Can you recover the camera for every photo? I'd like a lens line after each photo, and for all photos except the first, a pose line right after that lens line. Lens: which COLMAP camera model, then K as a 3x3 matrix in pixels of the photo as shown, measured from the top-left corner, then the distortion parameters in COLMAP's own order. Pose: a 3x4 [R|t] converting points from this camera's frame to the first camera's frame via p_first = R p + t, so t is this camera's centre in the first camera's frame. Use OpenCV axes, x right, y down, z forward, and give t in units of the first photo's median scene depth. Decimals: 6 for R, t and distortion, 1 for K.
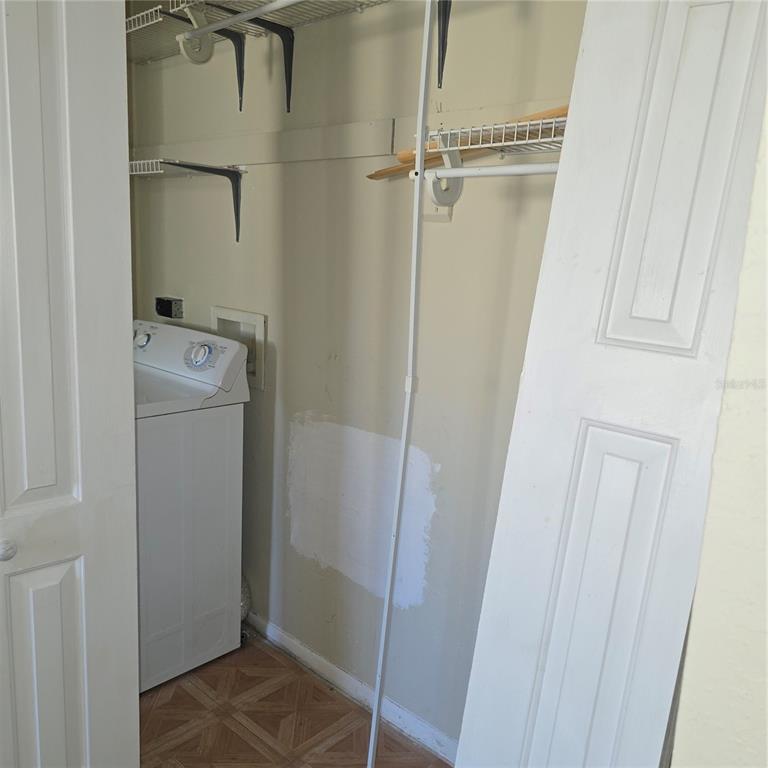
lens RADIAL K [[687.9, 0, 384.0], [0, 687.9, 384.0], [0, 0, 1]] dist [0.000476, -0.007357]
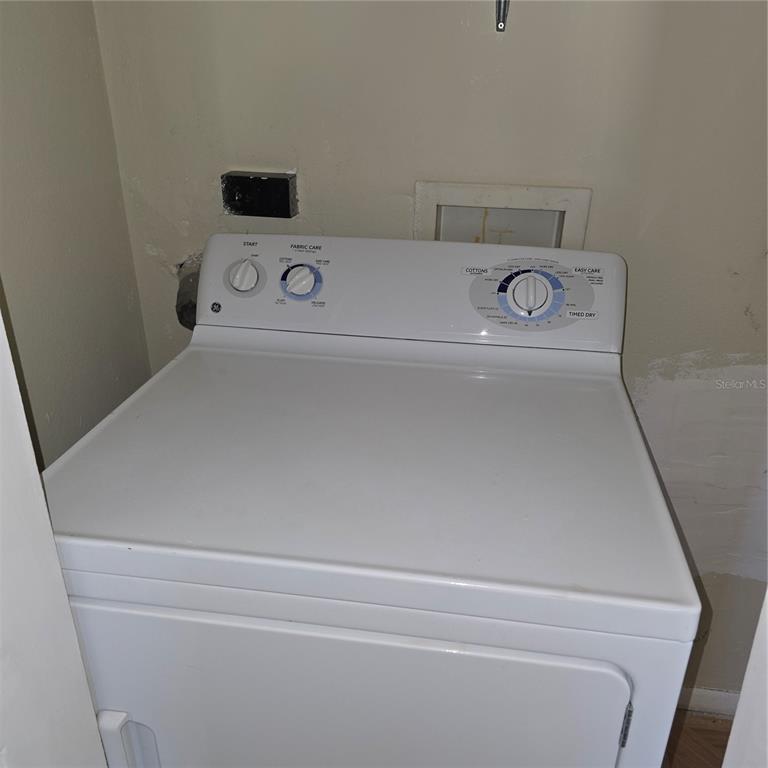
lens RADIAL K [[687.9, 0, 384.0], [0, 687.9, 384.0], [0, 0, 1]] dist [0.000476, -0.007357]
pose [[0.821919, -0.270790, 0.501120, -0.609767], [0.130206, 0.945795, 0.297520, -0.139350], [-0.554523, -0.179289, 0.812625, 0.663492]]
